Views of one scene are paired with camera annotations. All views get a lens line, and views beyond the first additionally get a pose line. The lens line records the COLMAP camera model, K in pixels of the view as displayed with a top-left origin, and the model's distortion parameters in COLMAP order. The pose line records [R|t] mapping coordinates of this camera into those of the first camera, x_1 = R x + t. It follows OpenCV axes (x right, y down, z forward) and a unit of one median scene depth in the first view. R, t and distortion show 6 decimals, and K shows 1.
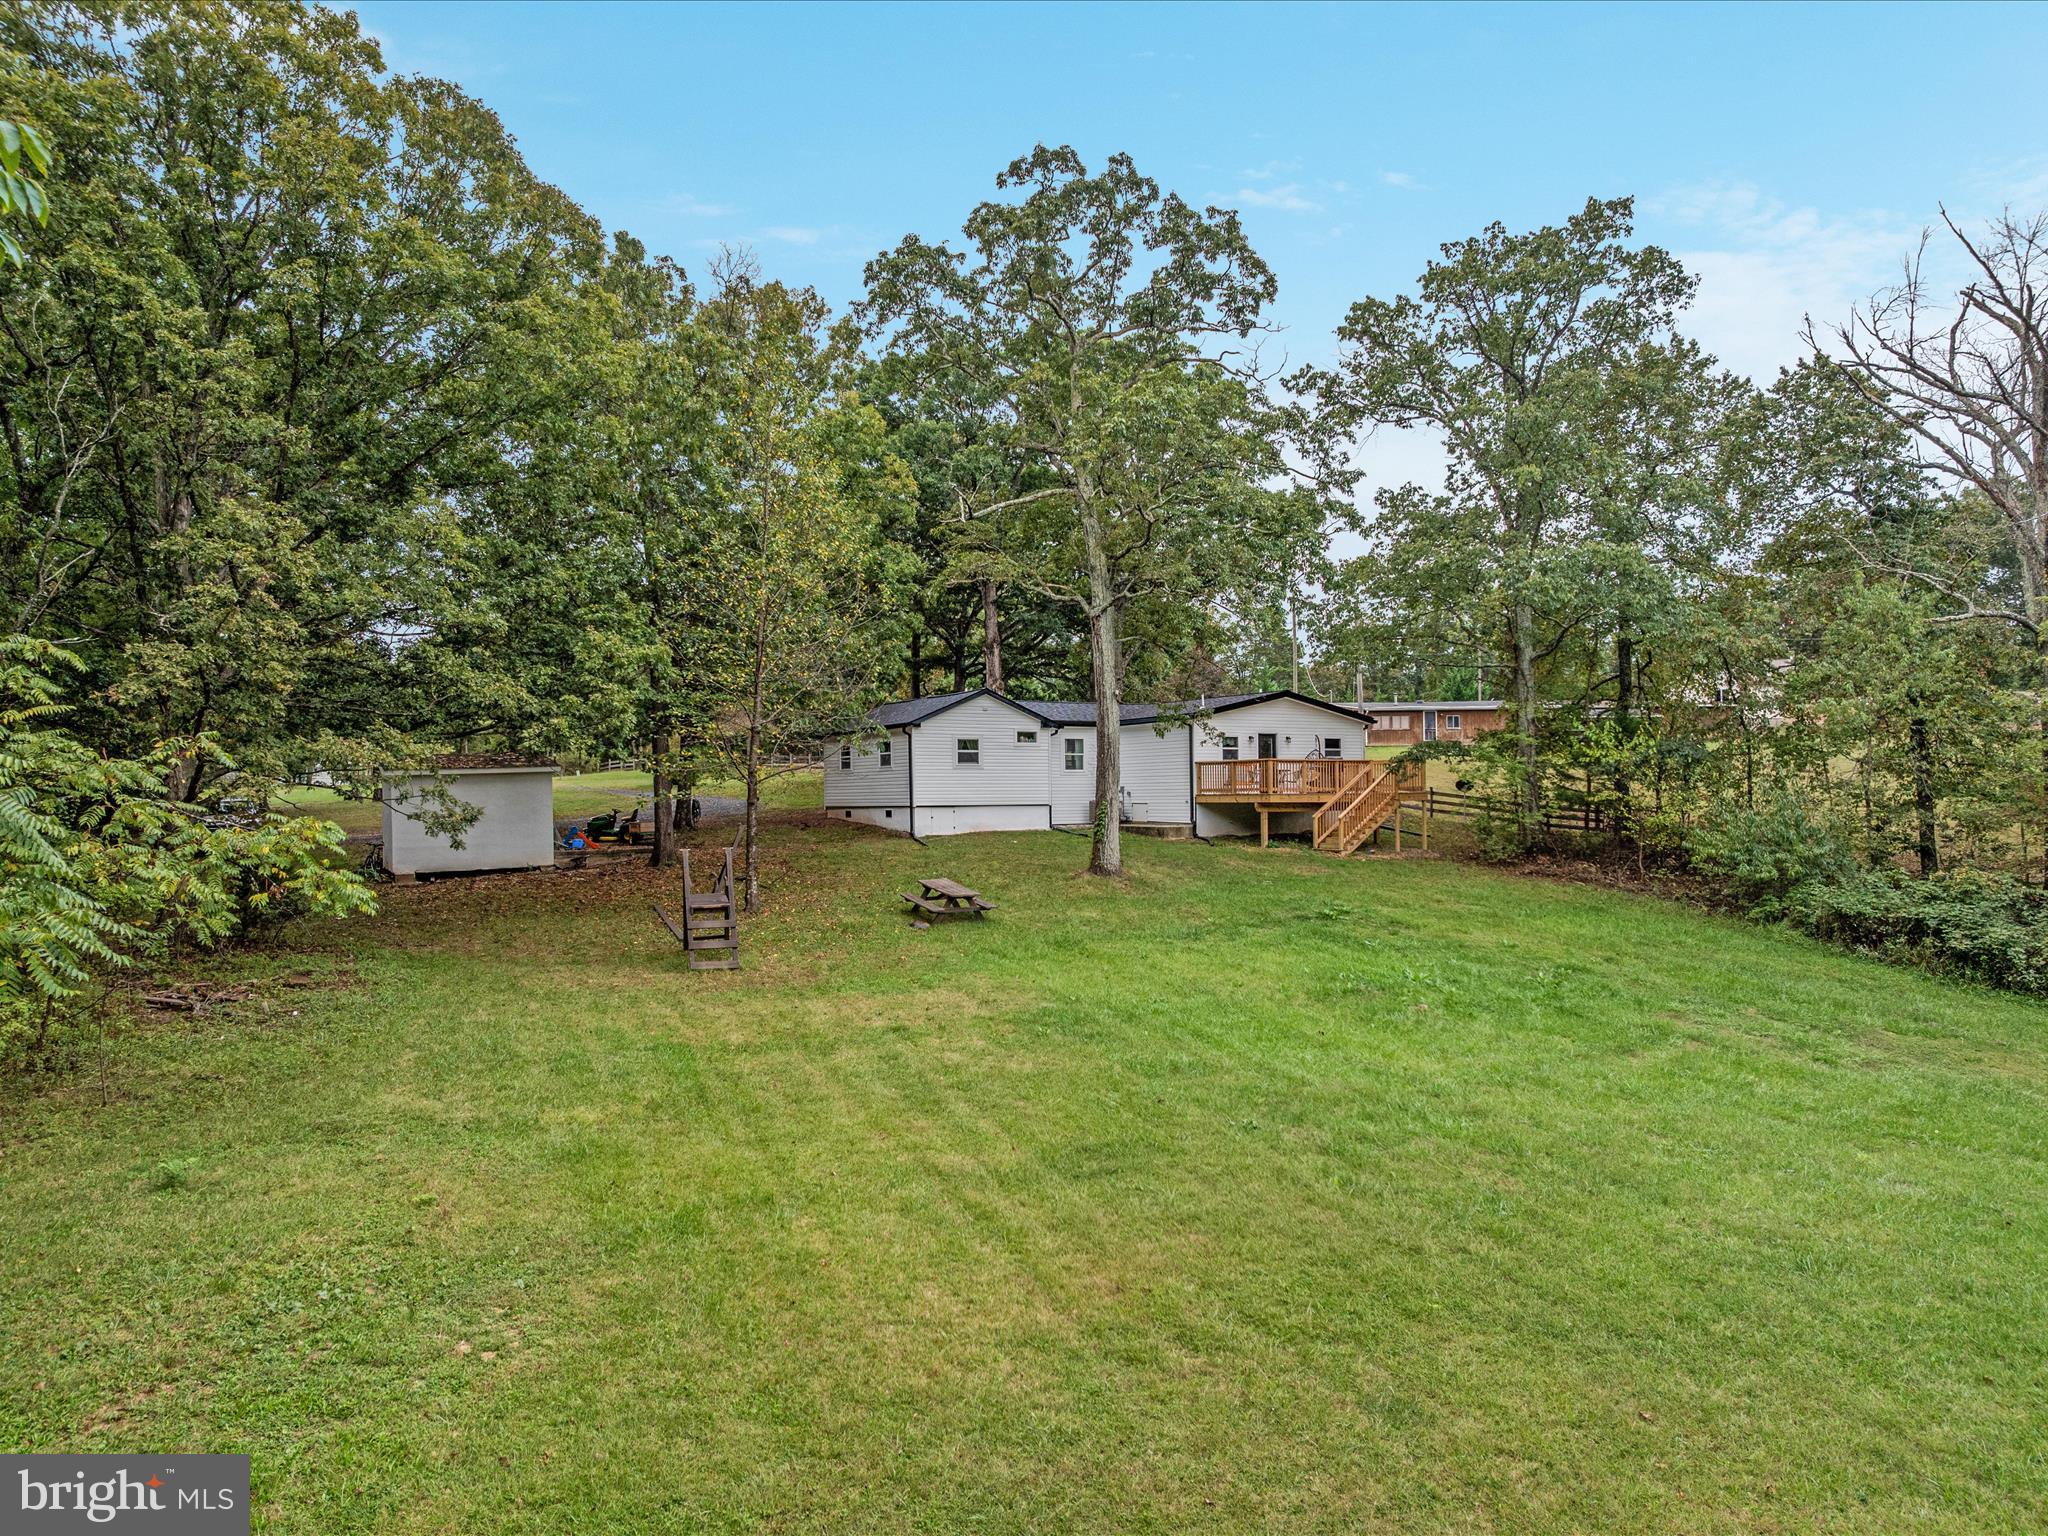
lens RADIAL K [[1439.9, 0, 1034.9], [0, 1439.9, 762.1], [0, 0, 1]] dist [-0.017725, -0.030790]
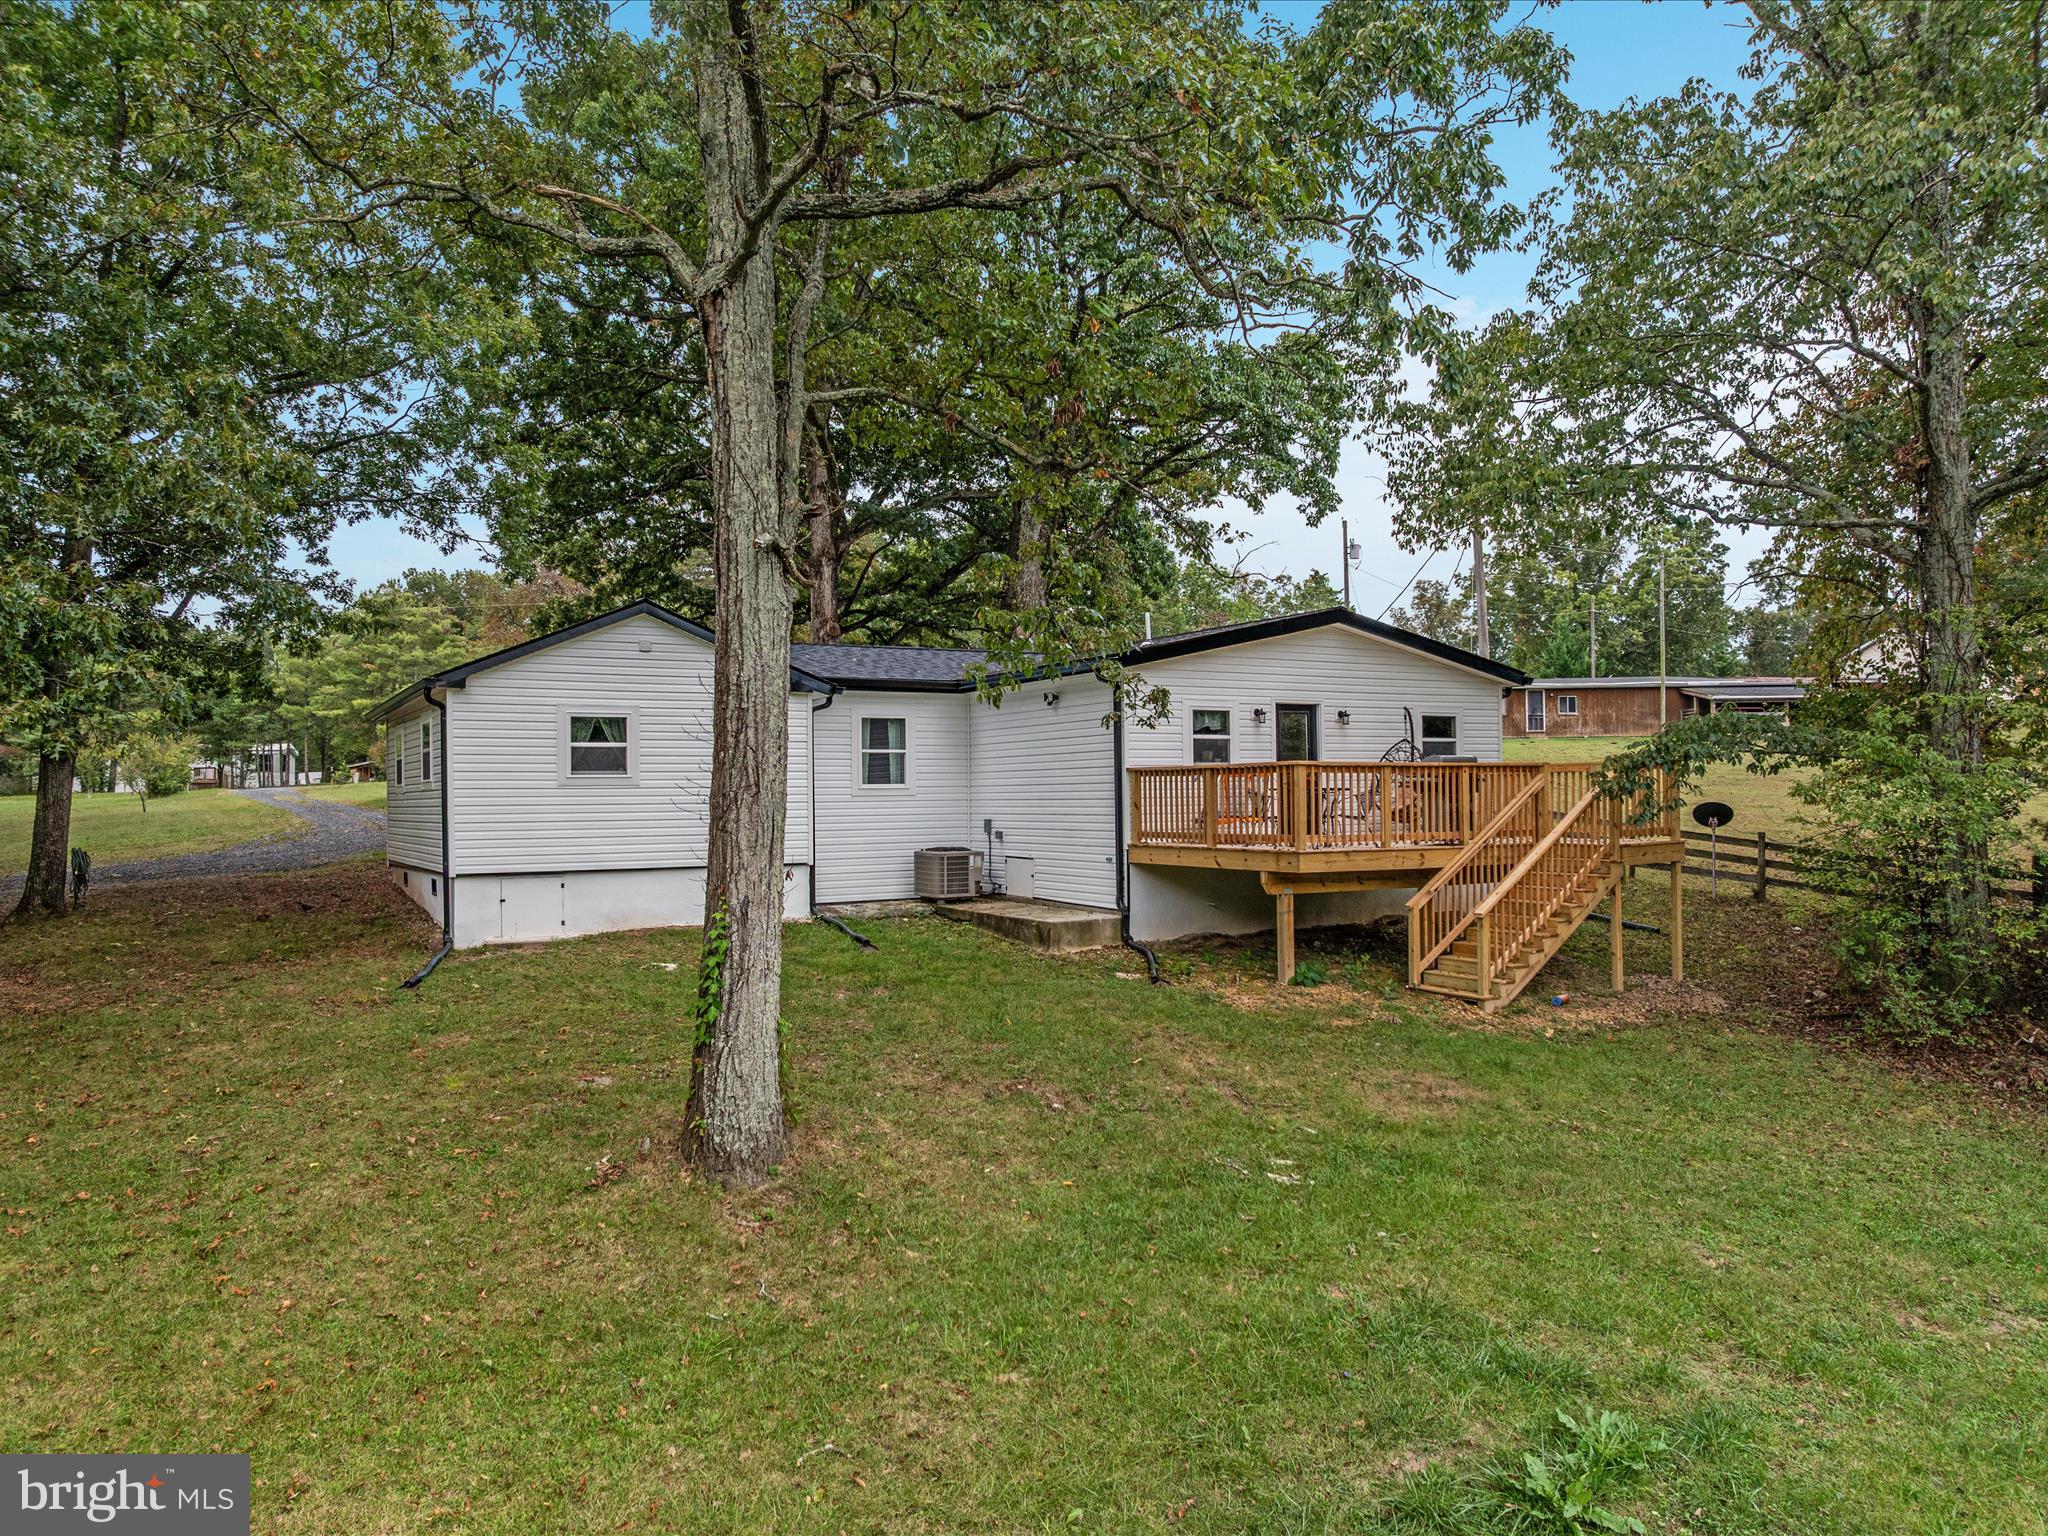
lens RADIAL K [[1439.9, 0, 1034.9], [0, 1439.9, 762.1], [0, 0, 1]] dist [-0.017725, -0.030790]
pose [[0.999529, -0.001309, -0.030652, 0.097058], [0.001395, 0.999995, 0.002776, -0.003259], [0.030649, -0.002817, 0.999526, 0.569263]]
